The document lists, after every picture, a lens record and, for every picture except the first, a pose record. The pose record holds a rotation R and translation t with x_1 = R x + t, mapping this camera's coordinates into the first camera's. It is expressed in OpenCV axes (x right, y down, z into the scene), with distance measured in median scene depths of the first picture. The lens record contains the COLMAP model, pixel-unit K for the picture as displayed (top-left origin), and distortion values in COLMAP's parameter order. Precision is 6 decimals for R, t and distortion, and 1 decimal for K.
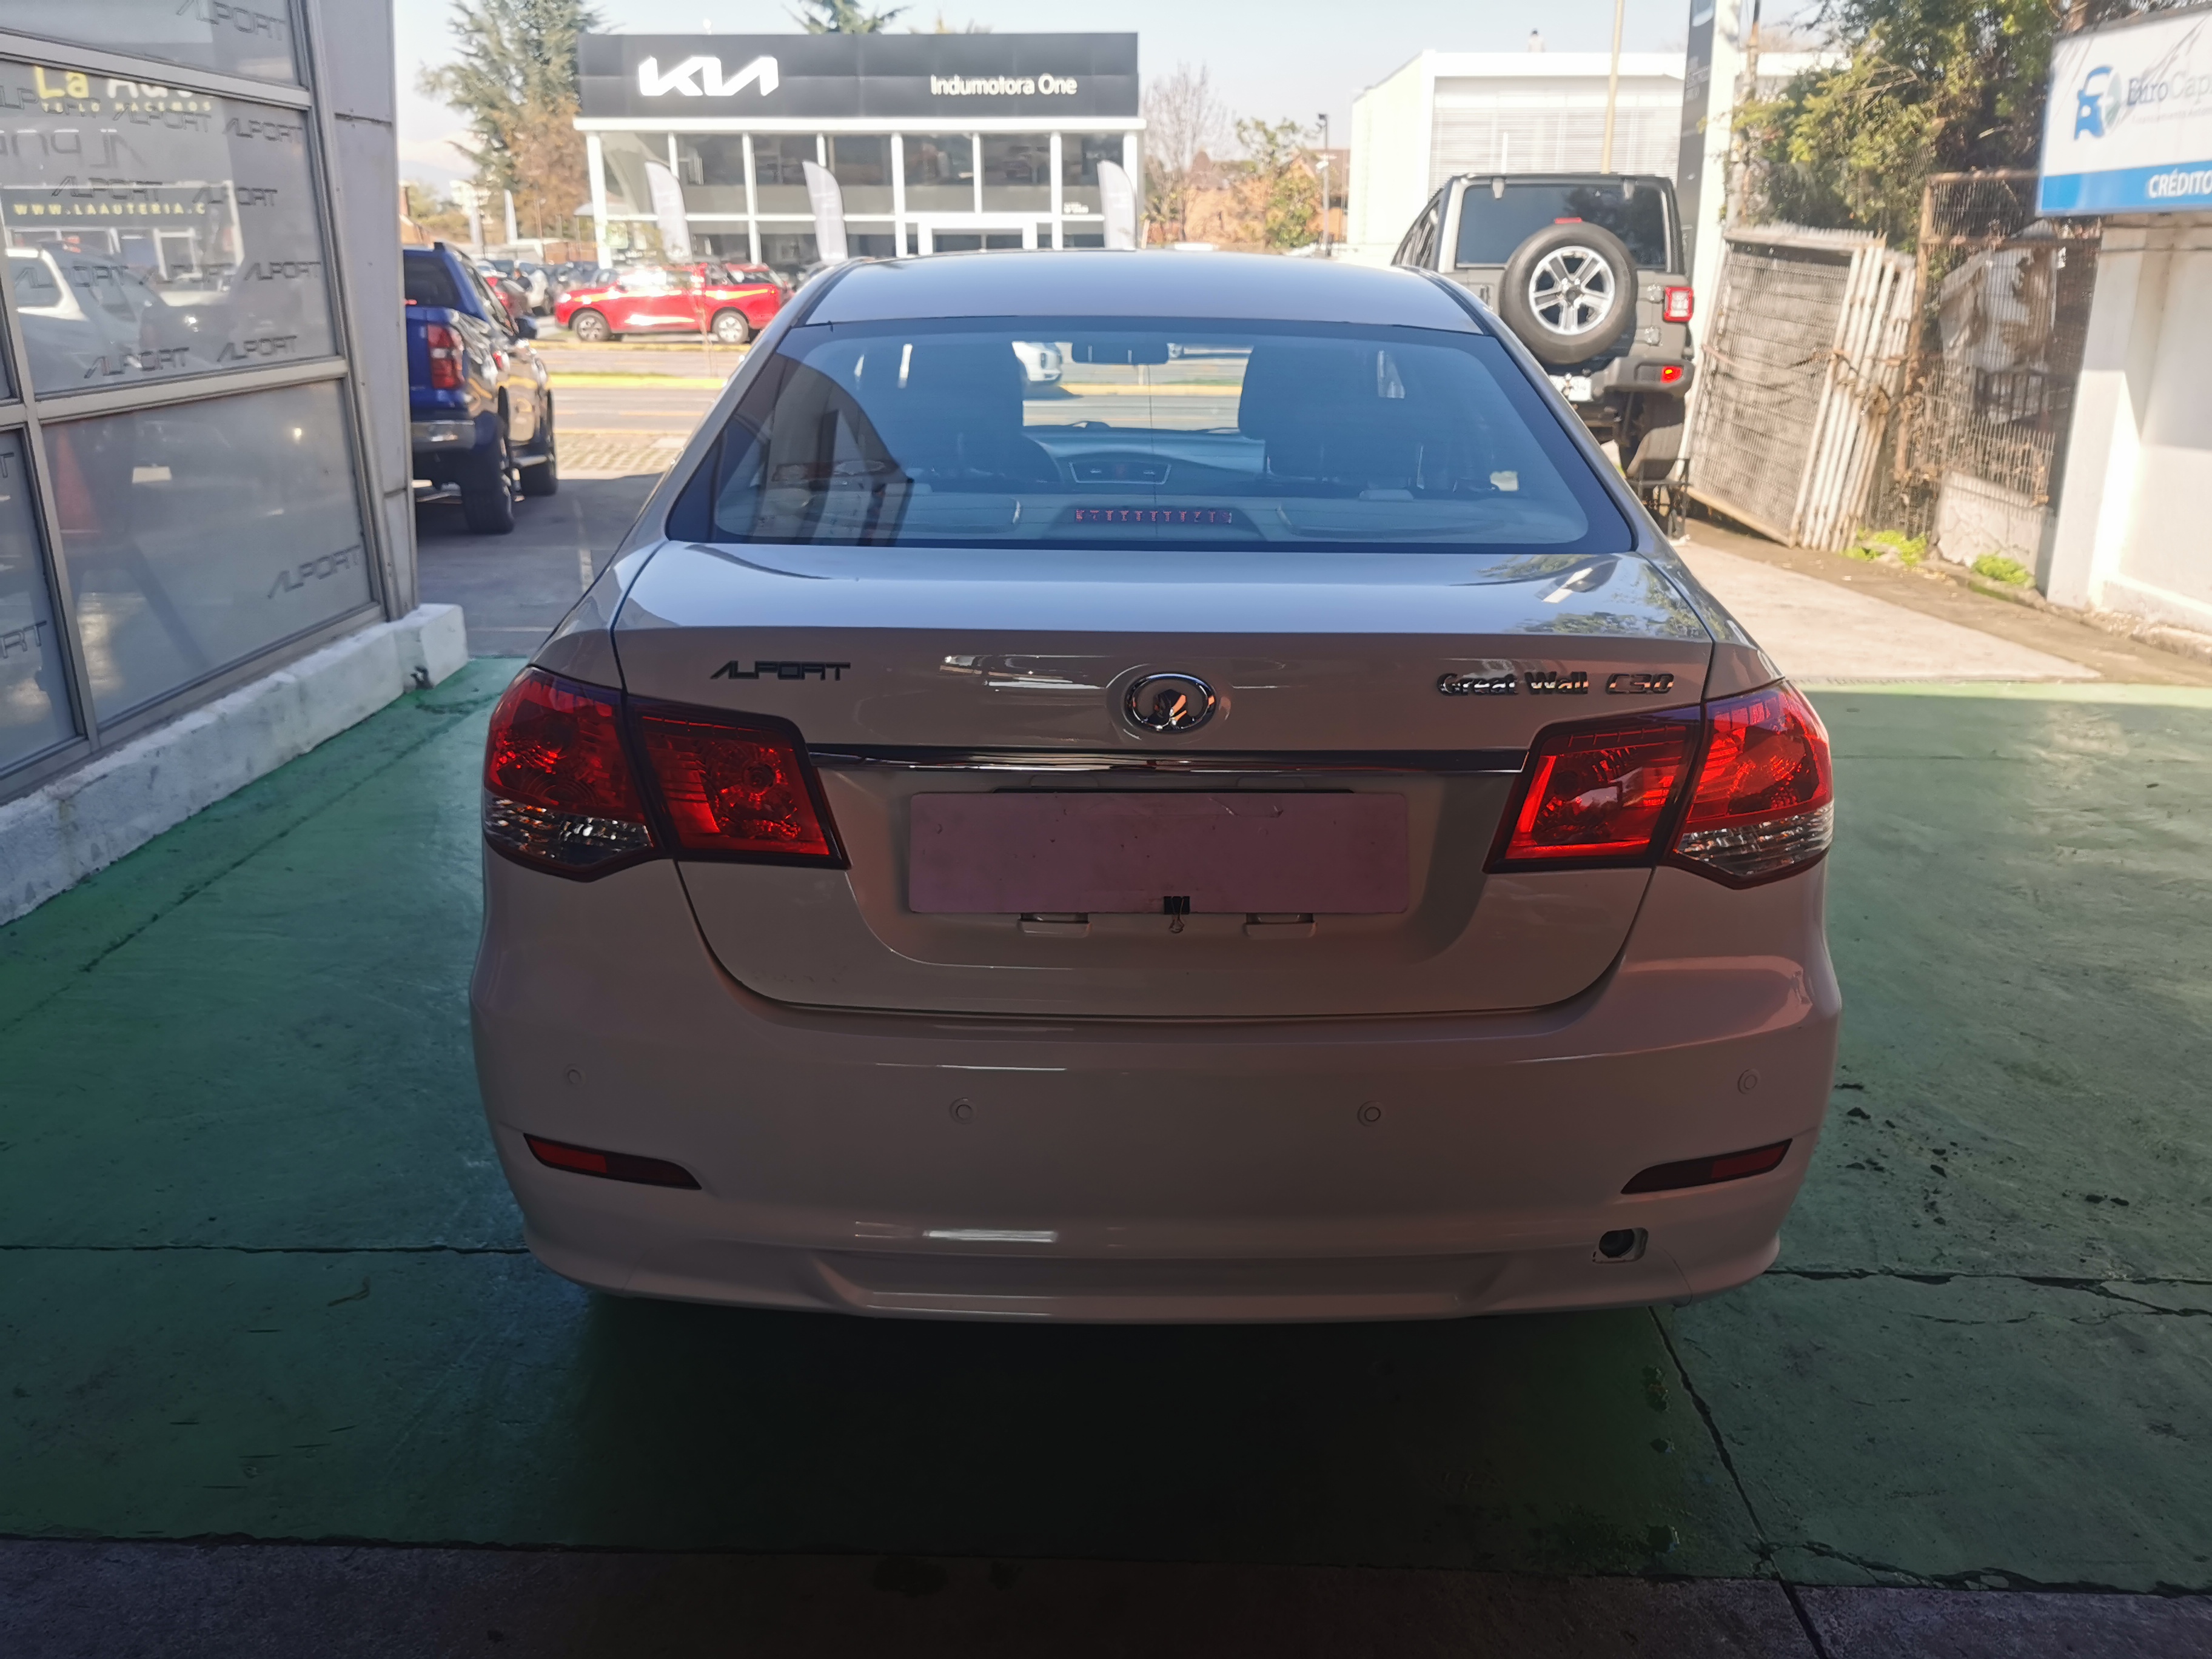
lens RADIAL K [[1677.8, 0, 1103.7], [0, 1677.8, 856.4], [0, 0, 1]] dist [0.058009, -0.098104]
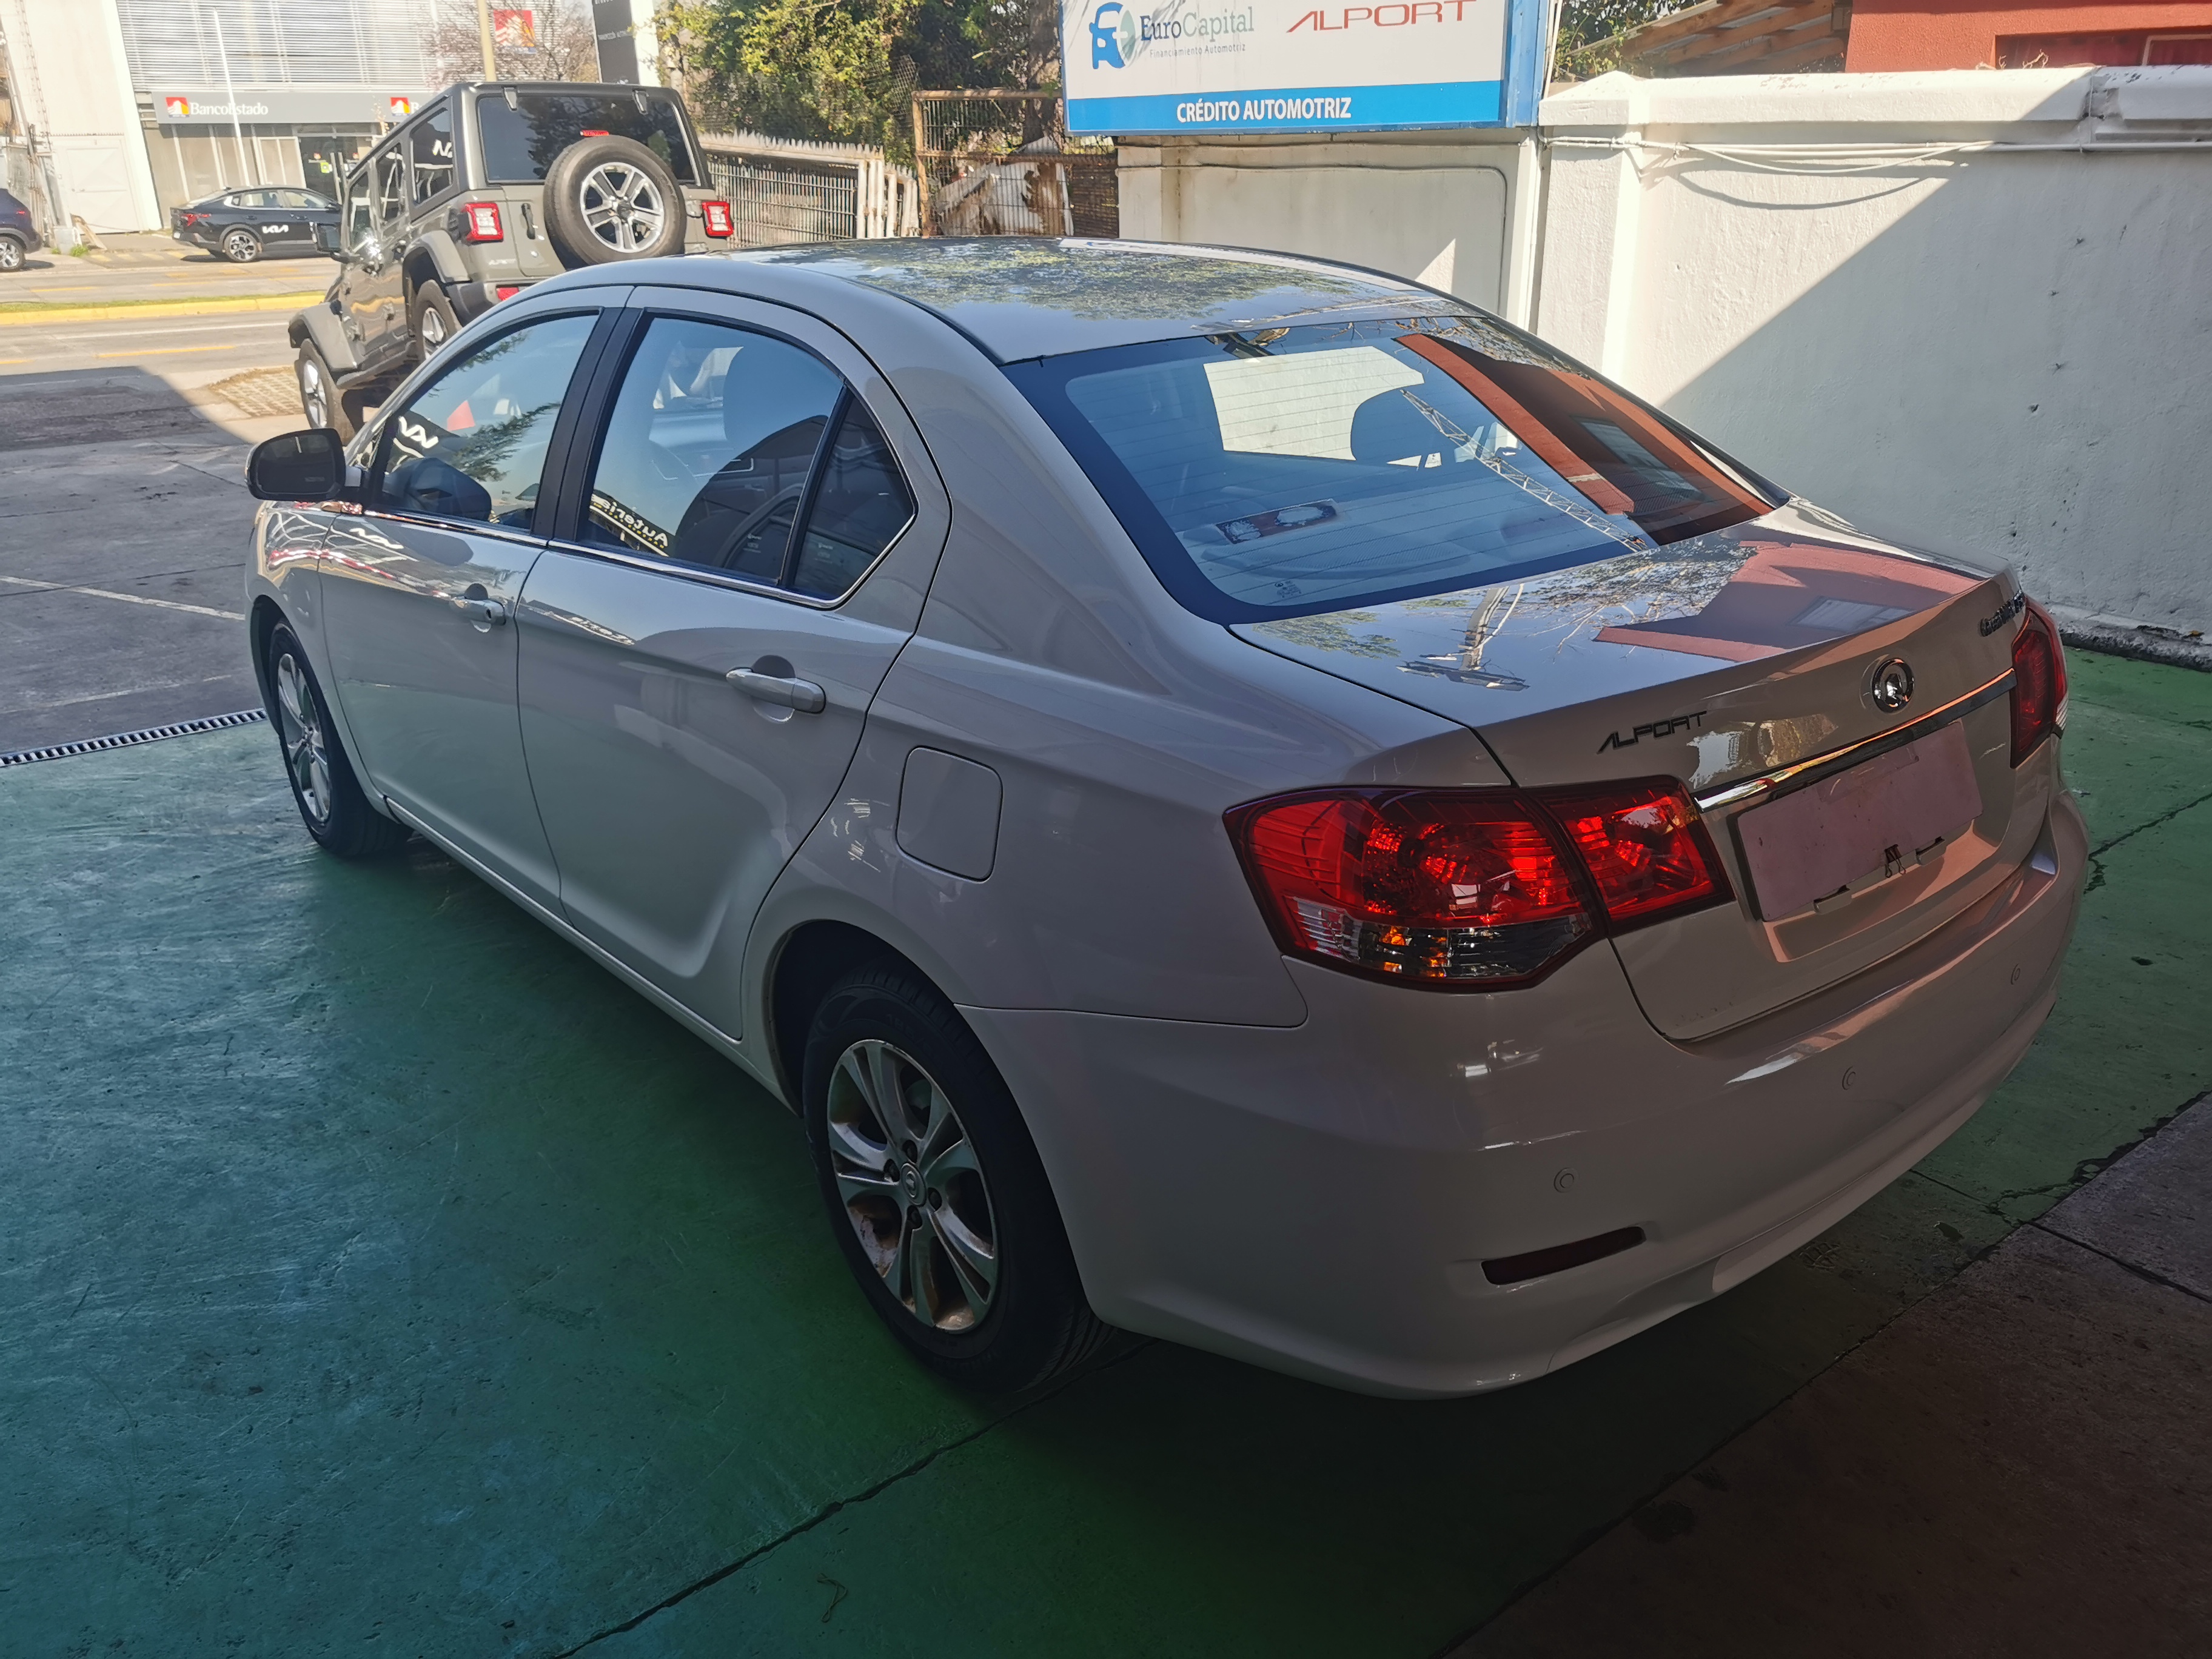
lens RADIAL K [[1715.8, 0, 1106.4], [0, 1715.8, 873.9], [0, 0, 1]] dist [0.000771, -0.035323]
pose [[0.764206, -0.253481, 0.593074, -0.187124], [0.214418, 0.967080, 0.137044, -0.041398], [-0.608288, 0.022436, 0.793399, 0.064616]]
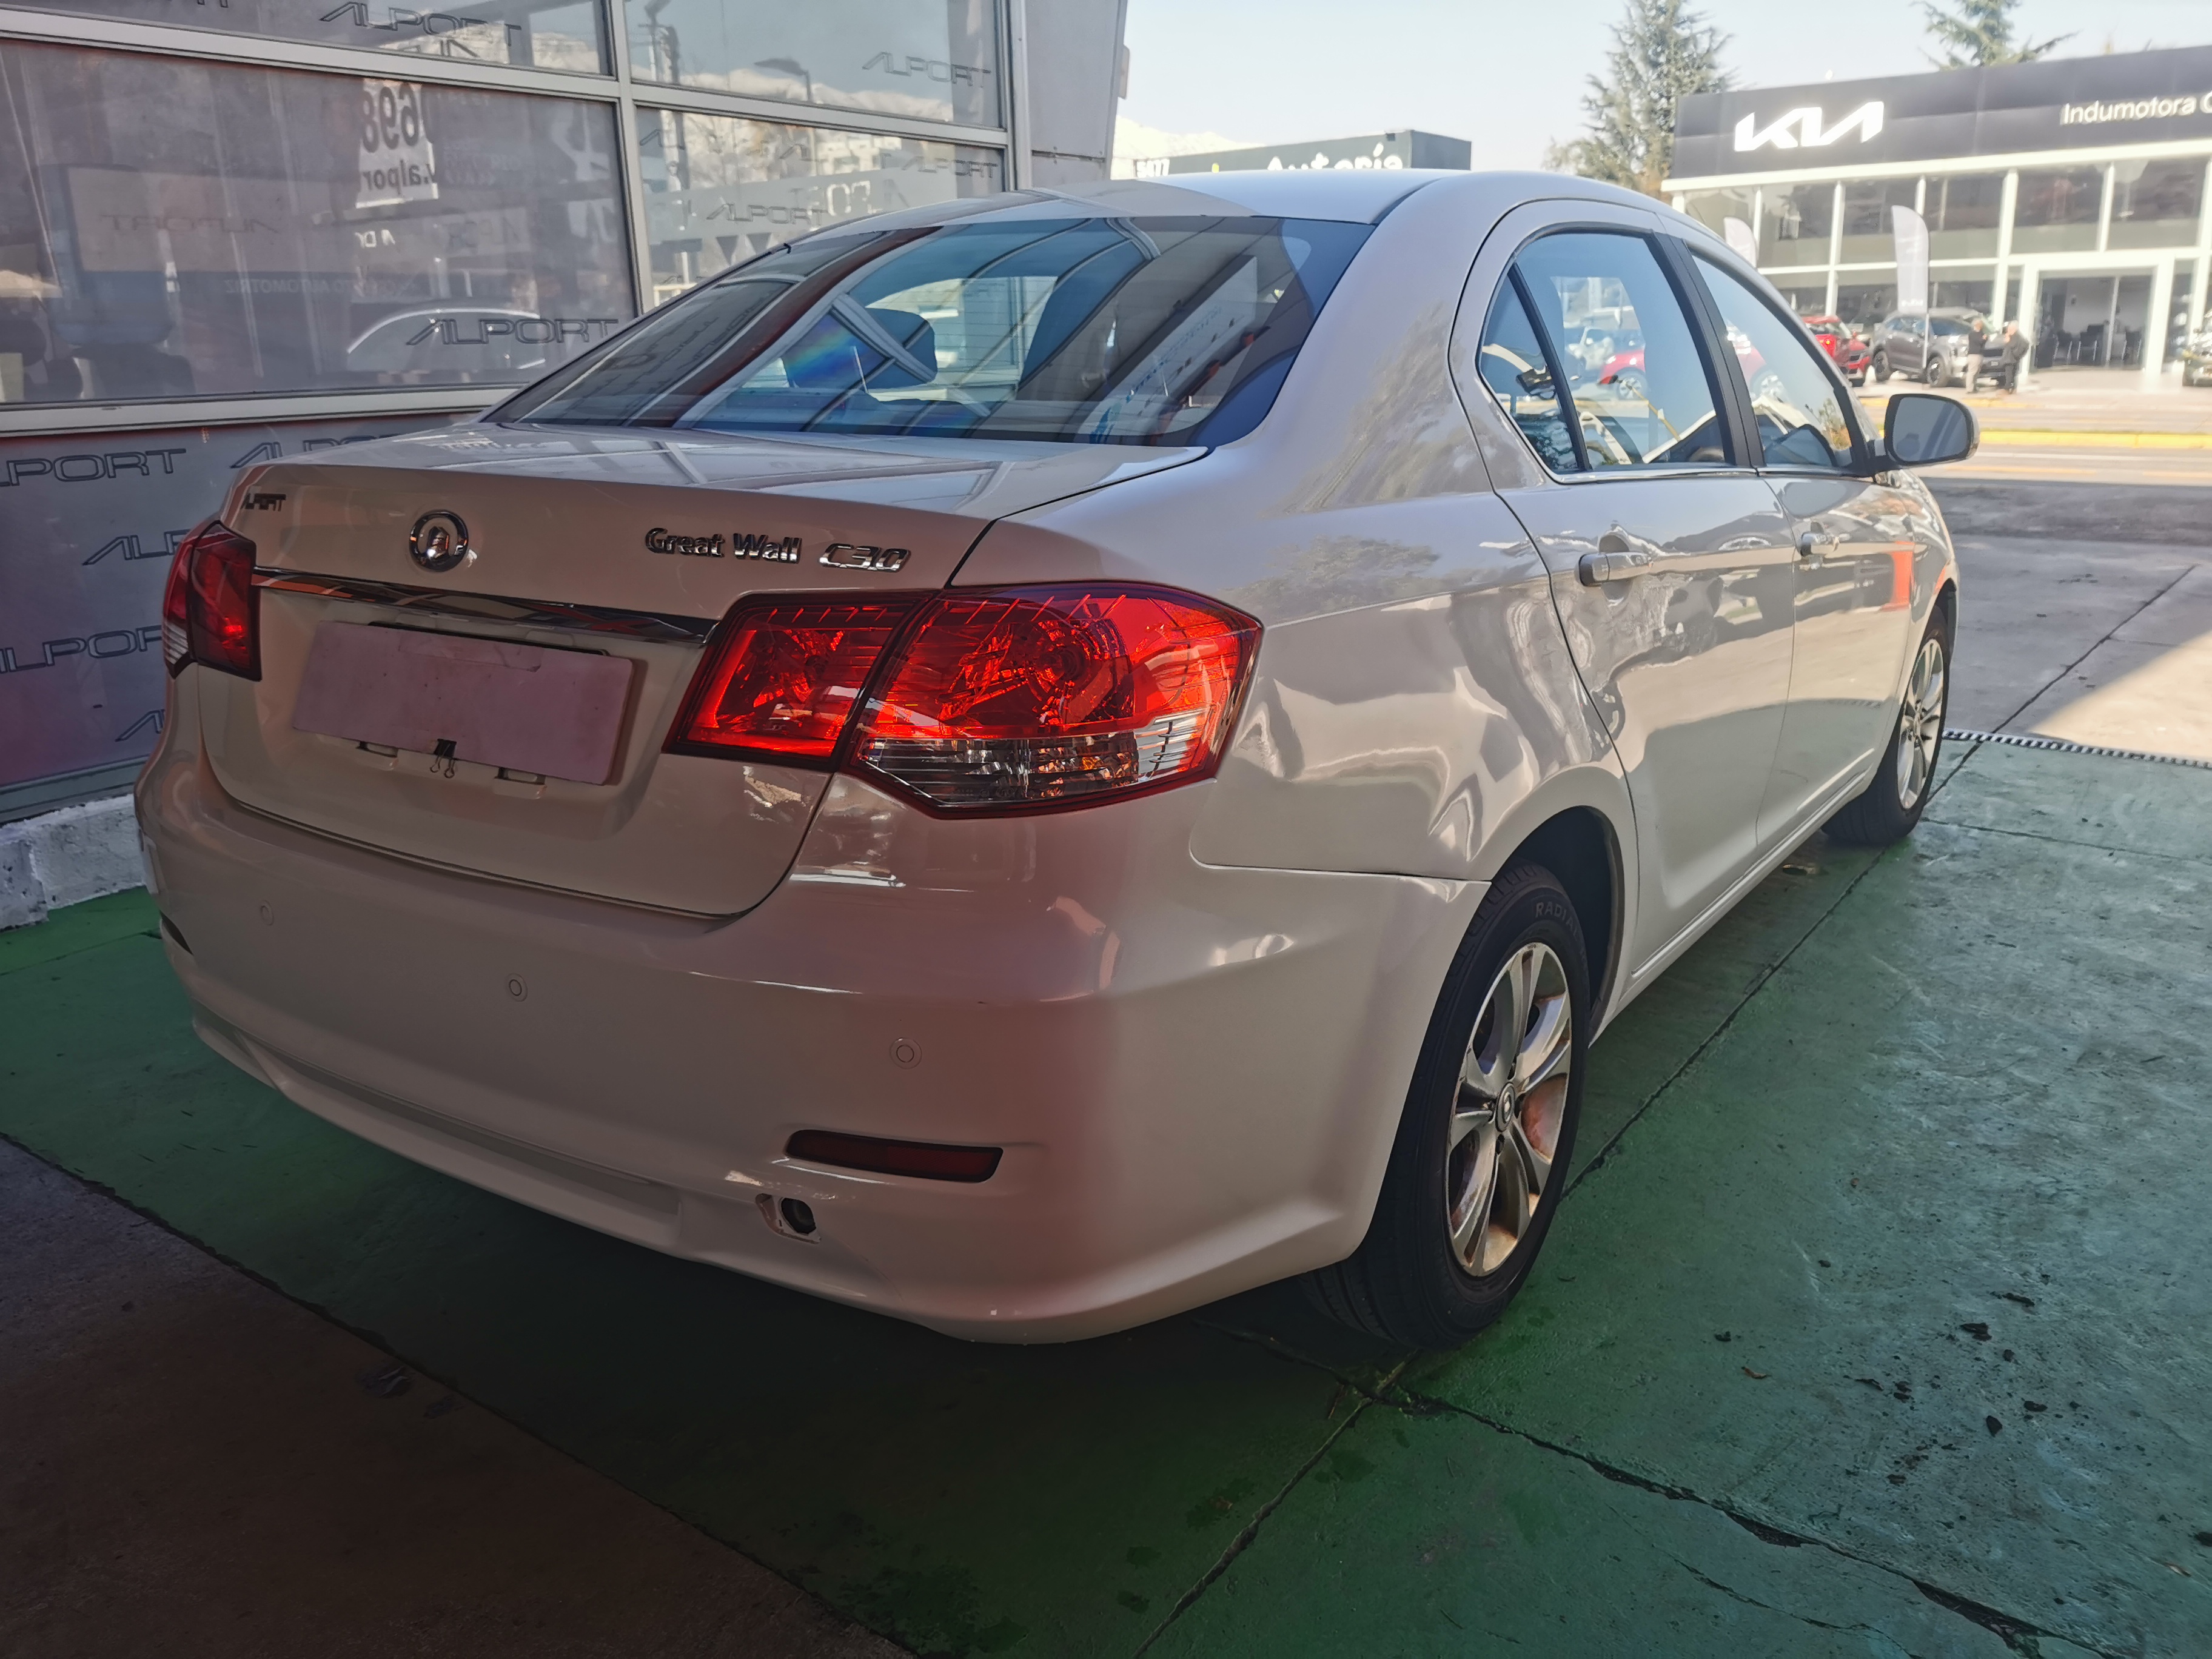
lens RADIAL K [[1695.3, 0, 1106.0], [0, 1695.3, 829.5], [0, 0, 1]] dist [-0.001723, -0.005727]
pose [[0.825925, 0.137223, -0.546826, 0.161071], [-0.163395, 0.986560, 0.000782, 0.002026], [0.539584, 0.088703, 0.837246, 0.064663]]
